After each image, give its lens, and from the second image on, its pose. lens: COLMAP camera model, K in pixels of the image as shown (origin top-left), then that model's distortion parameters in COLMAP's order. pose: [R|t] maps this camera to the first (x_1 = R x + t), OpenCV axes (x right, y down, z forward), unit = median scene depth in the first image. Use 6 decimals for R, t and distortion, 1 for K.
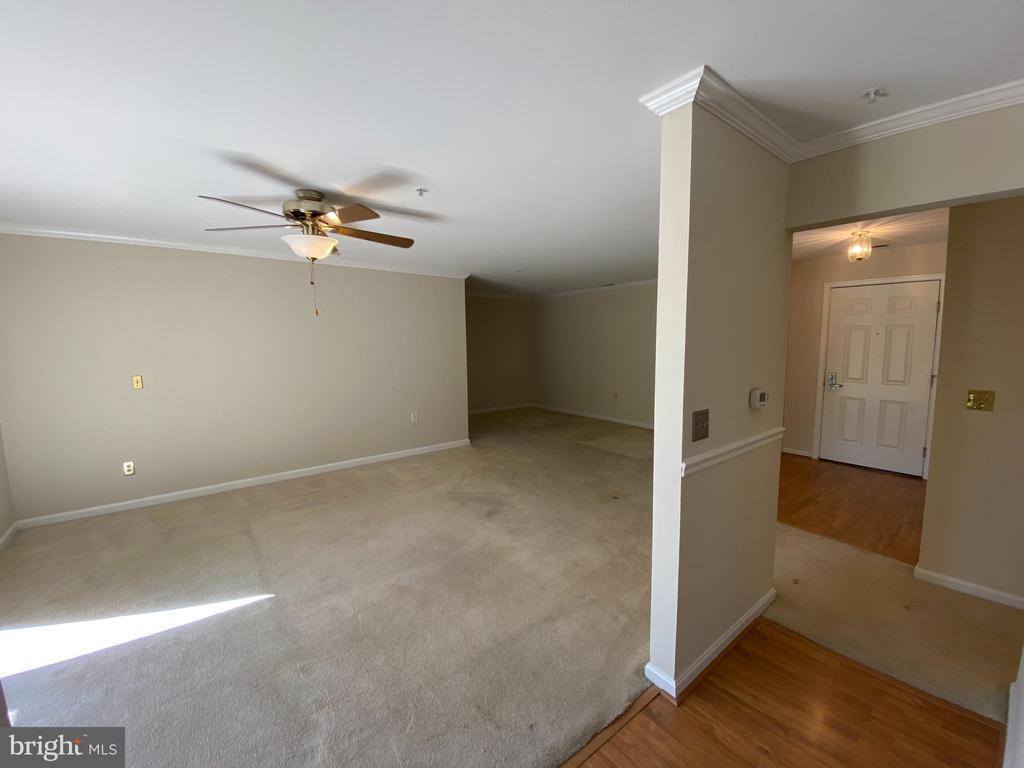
lens RADIAL K [[418.5, 0, 515.6], [0, 418.5, 385.0], [0, 0, 1]] dist [-0.007245, -0.003805]
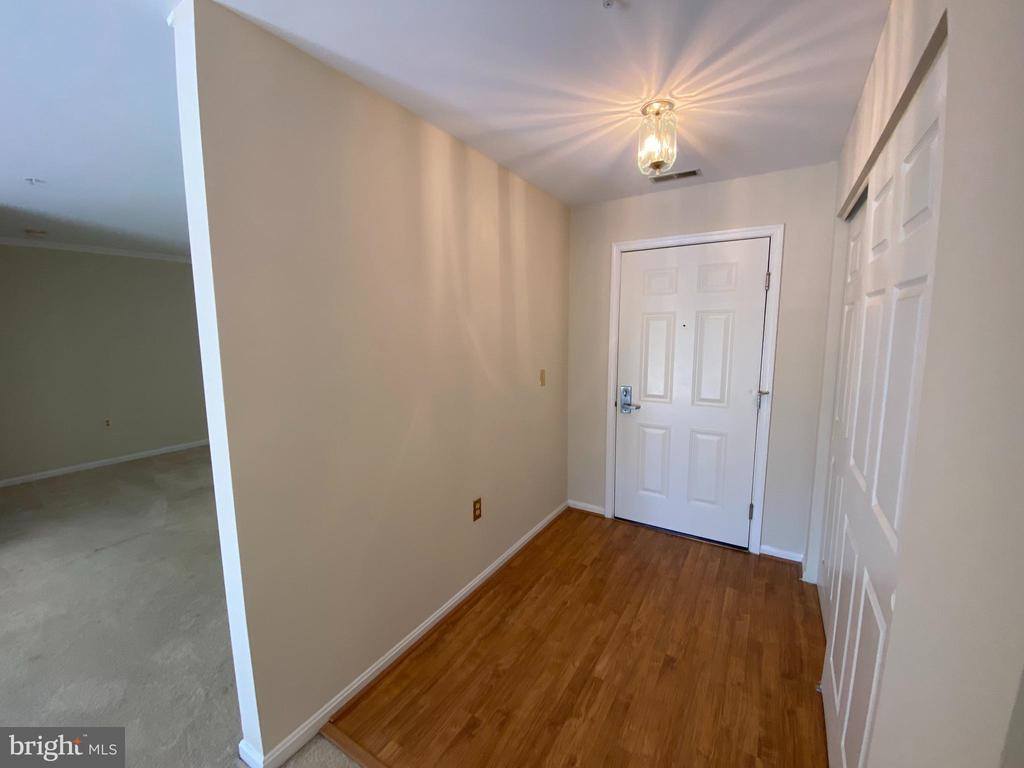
lens RADIAL K [[418.5, 0, 509.0], [0, 418.5, 381.0], [0, 0, 1]] dist [-0.007245, -0.003805]
pose [[0.941065, -0.038001, 0.336085, 0.411118], [0.033900, 0.999262, 0.018064, -0.059900], [-0.336524, -0.005606, 0.941658, 0.498992]]
